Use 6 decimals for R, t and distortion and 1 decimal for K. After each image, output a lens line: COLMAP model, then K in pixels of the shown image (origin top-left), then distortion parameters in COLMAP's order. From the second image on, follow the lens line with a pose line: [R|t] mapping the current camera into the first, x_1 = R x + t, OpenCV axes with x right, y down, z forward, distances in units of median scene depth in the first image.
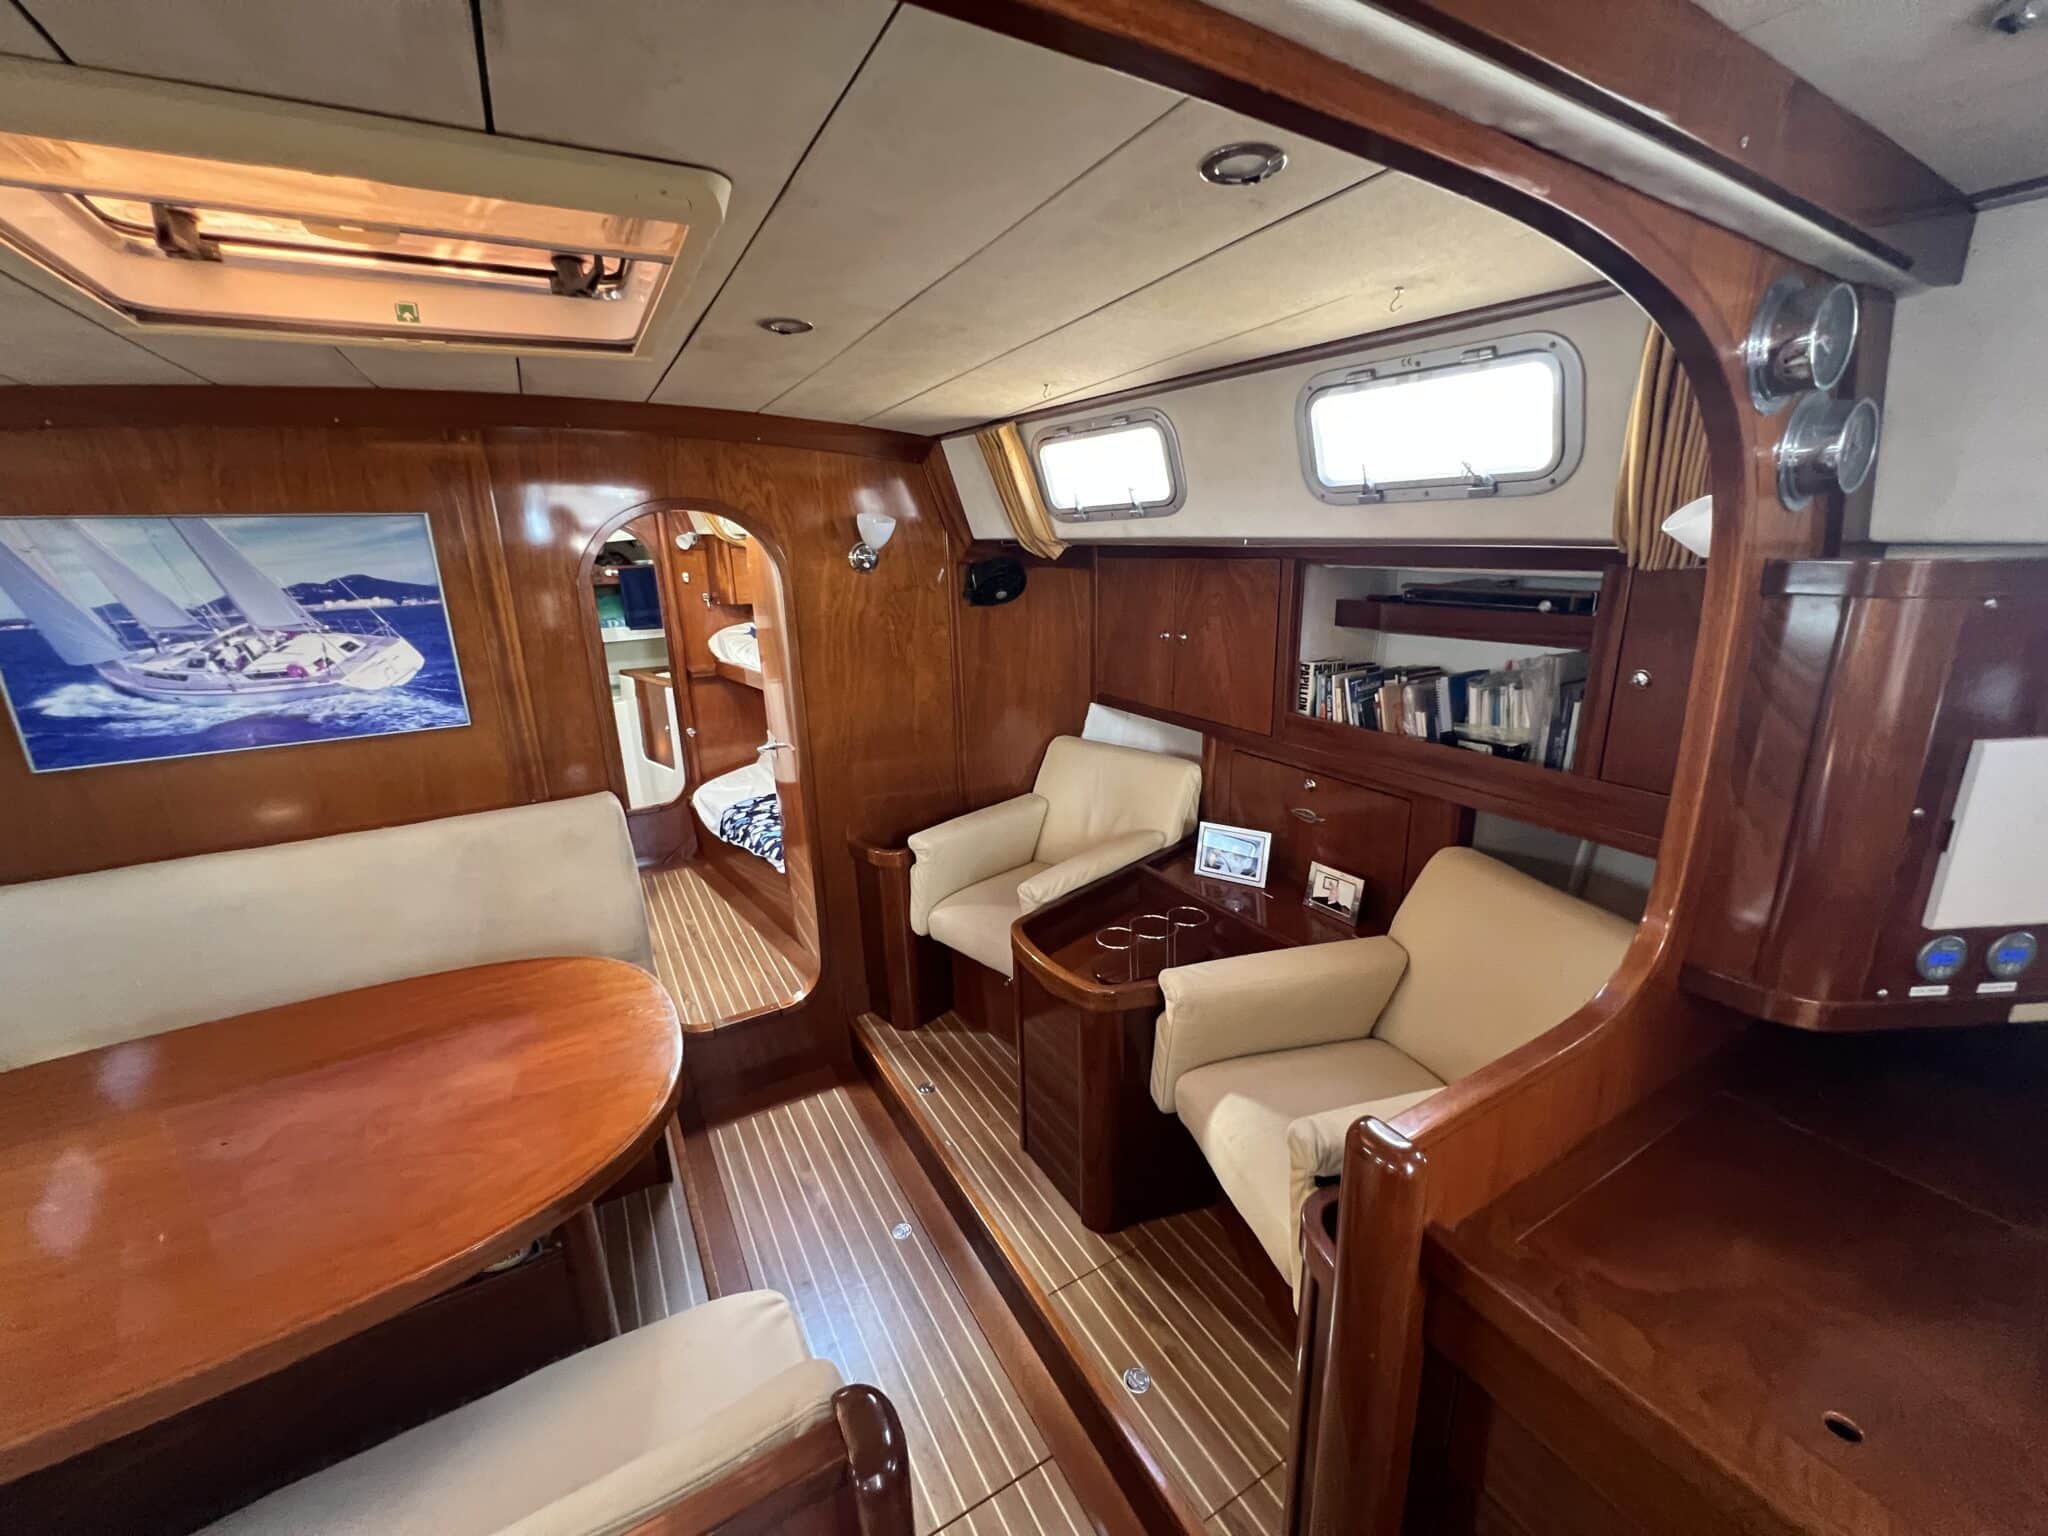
lens RADIAL K [[823.2, 0, 1020.4], [0, 823.2, 761.7], [0, 0, 1]] dist [-0.000928, 0.000384]
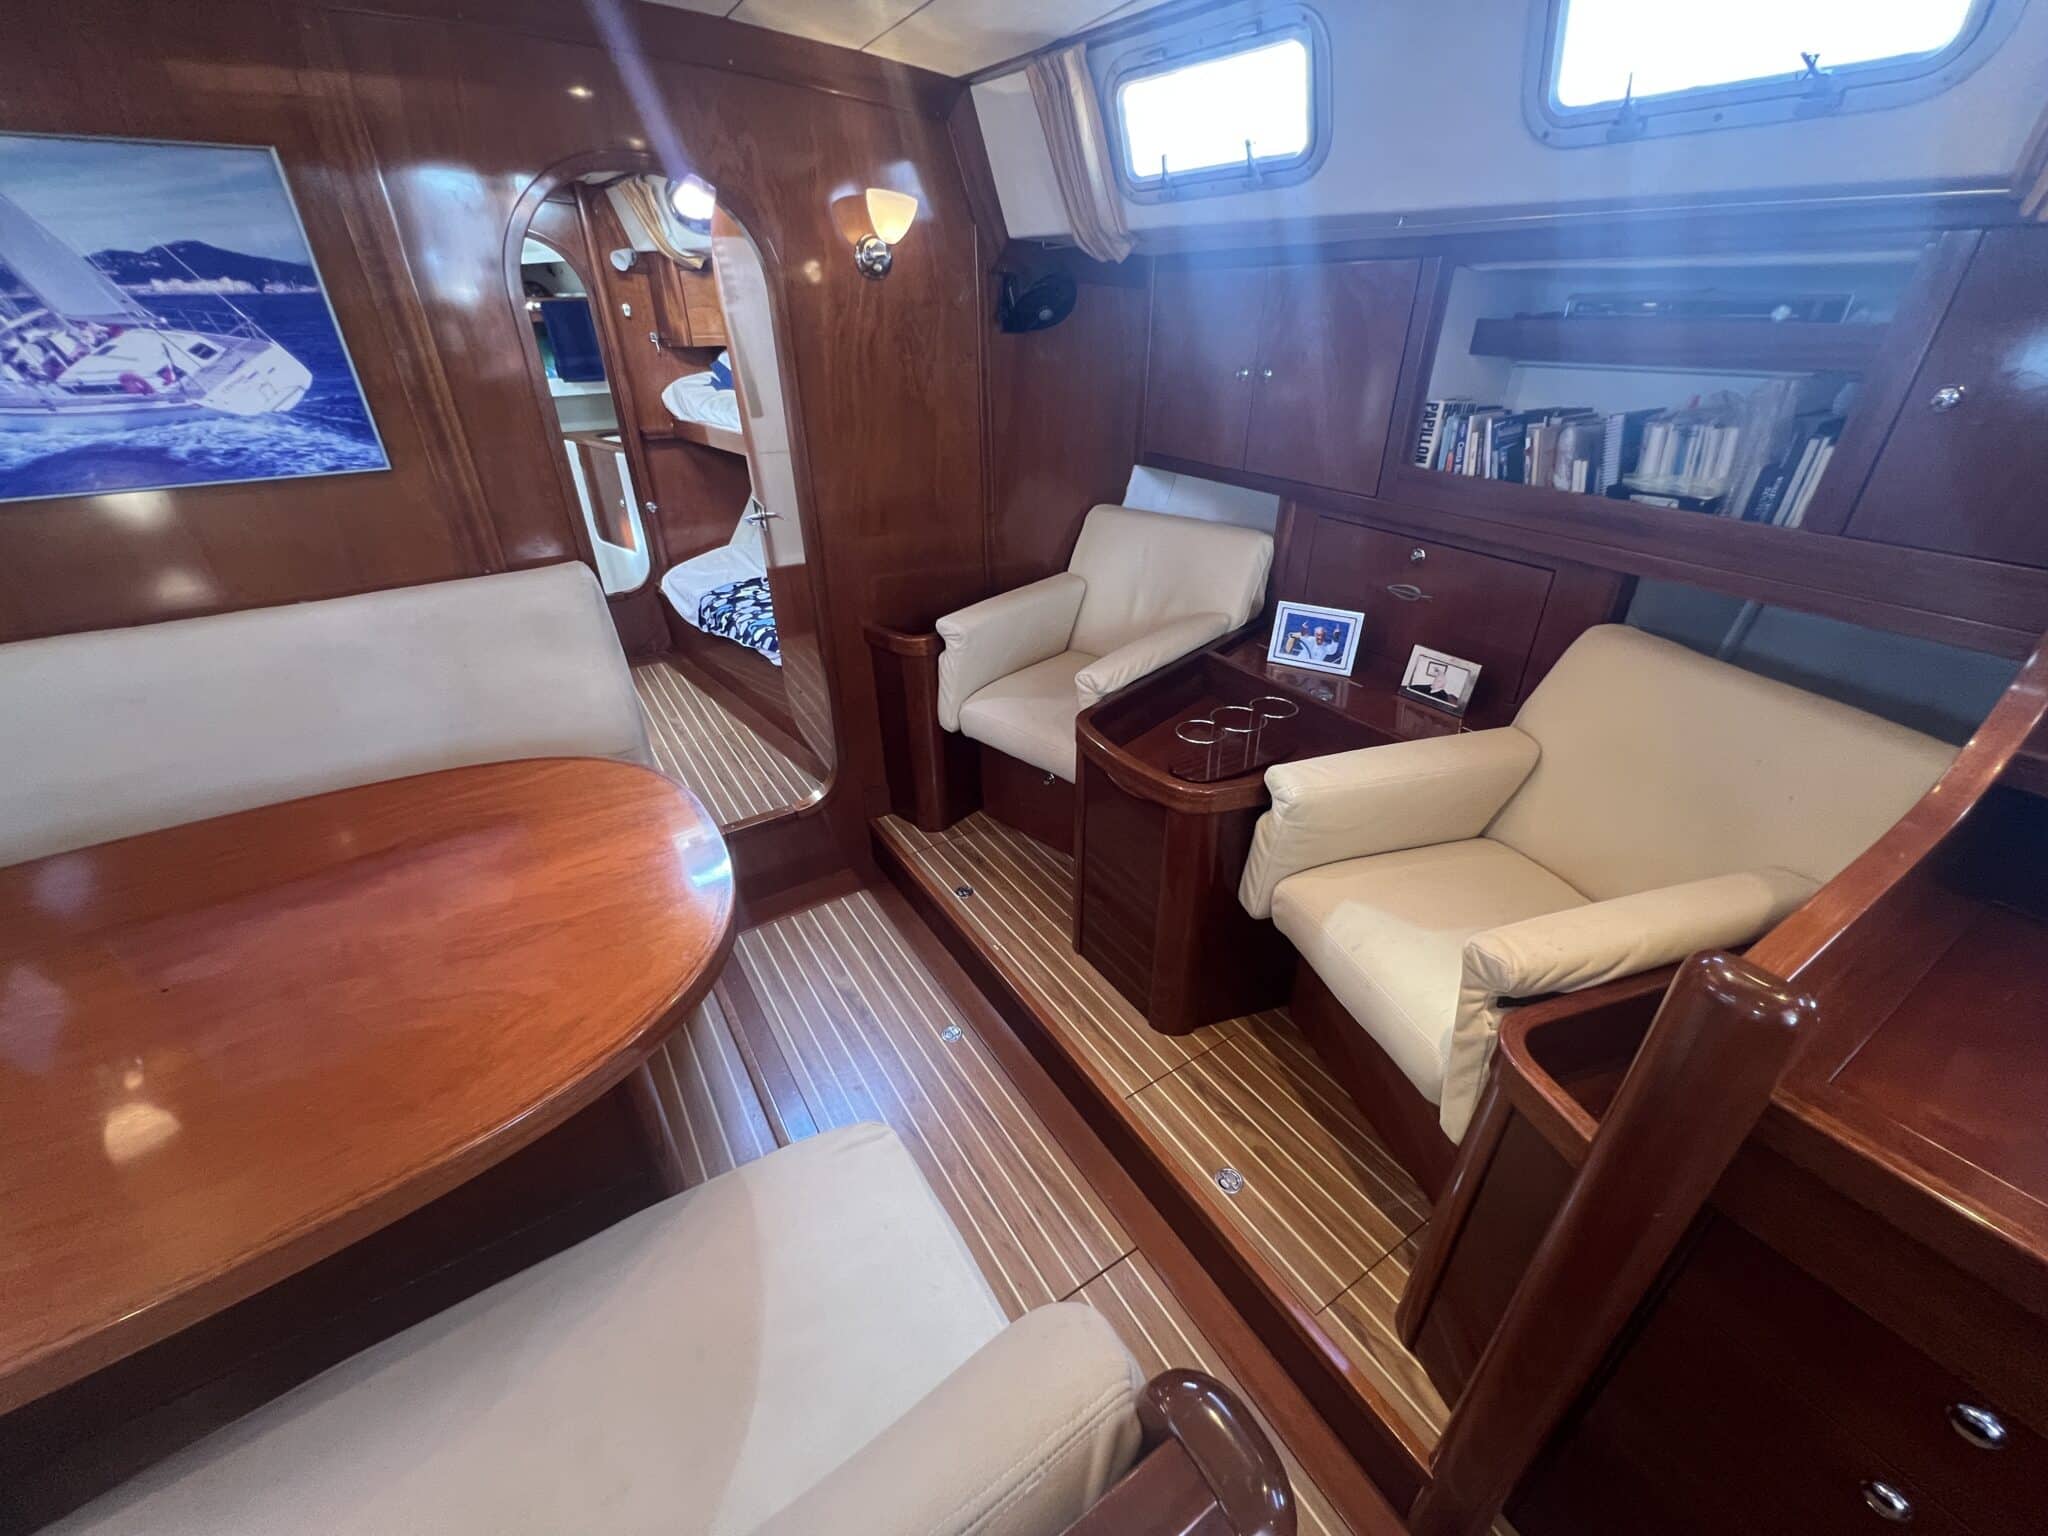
lens RADIAL K [[823.2, 0, 1020.4], [0, 823.2, 761.7], [0, 0, 1]] dist [-0.000928, 0.000384]
pose [[0.998835, -0.007293, 0.047694, -0.103387], [-0.004202, 0.971608, 0.236561, 0.035662], [-0.048065, -0.236486, 0.970445, 0.138554]]
